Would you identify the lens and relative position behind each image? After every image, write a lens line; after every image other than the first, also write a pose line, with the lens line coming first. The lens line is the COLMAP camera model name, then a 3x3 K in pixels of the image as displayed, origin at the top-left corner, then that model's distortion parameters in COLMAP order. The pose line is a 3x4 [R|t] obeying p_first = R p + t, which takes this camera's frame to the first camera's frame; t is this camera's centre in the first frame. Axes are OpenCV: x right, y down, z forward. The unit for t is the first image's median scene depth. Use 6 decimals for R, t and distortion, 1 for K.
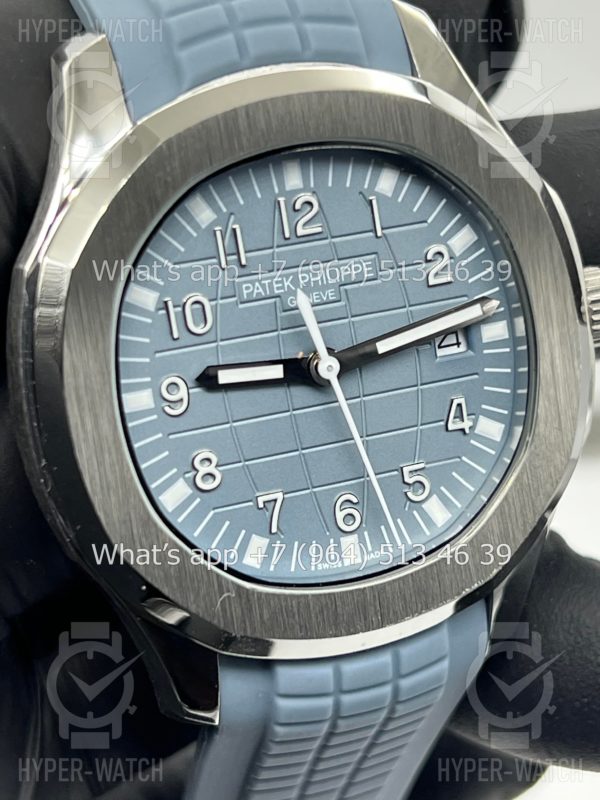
lens RADIAL K [[1910.9, 0, 298.9], [0, 1910.9, 420.7], [0, 0, 1]] dist [0.248893, -0.986145]
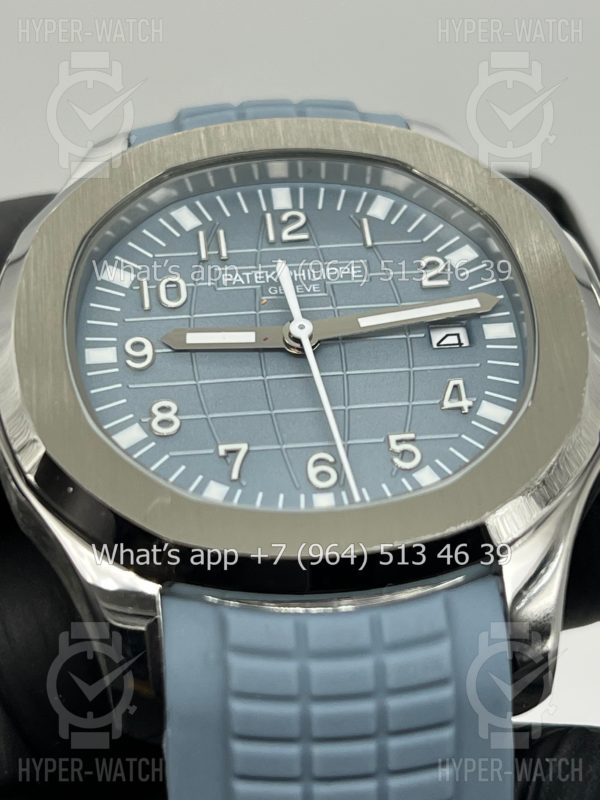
lens RADIAL K [[1910.9, 0, 298.9], [0, 1910.9, 420.7], [0, 0, 1]] dist [0.248893, -0.986145]
pose [[0.953198, -0.134911, -0.270579, 0.265330], [-0.083256, 0.743211, -0.663857, 0.637343], [0.290659, 0.655315, 0.697195, 0.359000]]
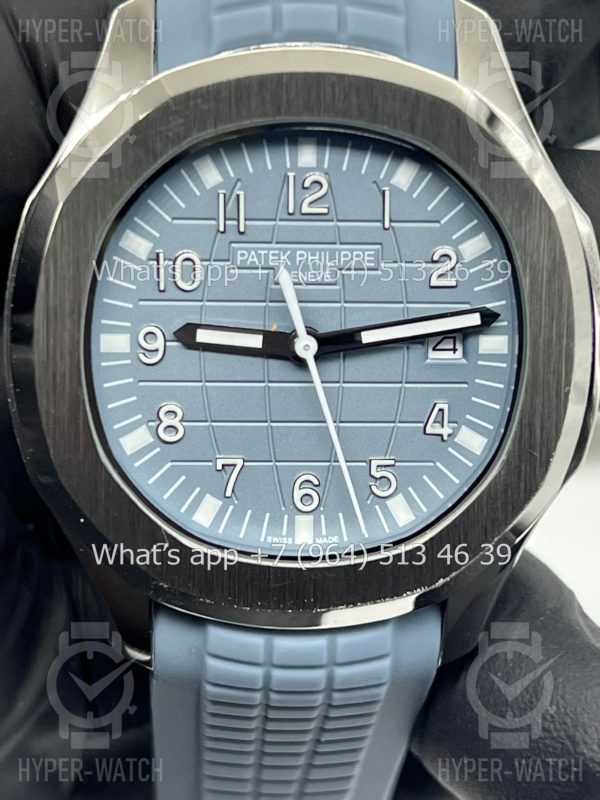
lens RADIAL K [[1910.9, 0, 298.9], [0, 1910.9, 420.7], [0, 0, 1]] dist [0.248893, -0.986145]
pose [[0.952317, 0.192511, -0.236712, 0.256563], [-0.192105, 0.981056, 0.025008, -0.013818], [0.237042, 0.021658, 0.971258, 0.018914]]
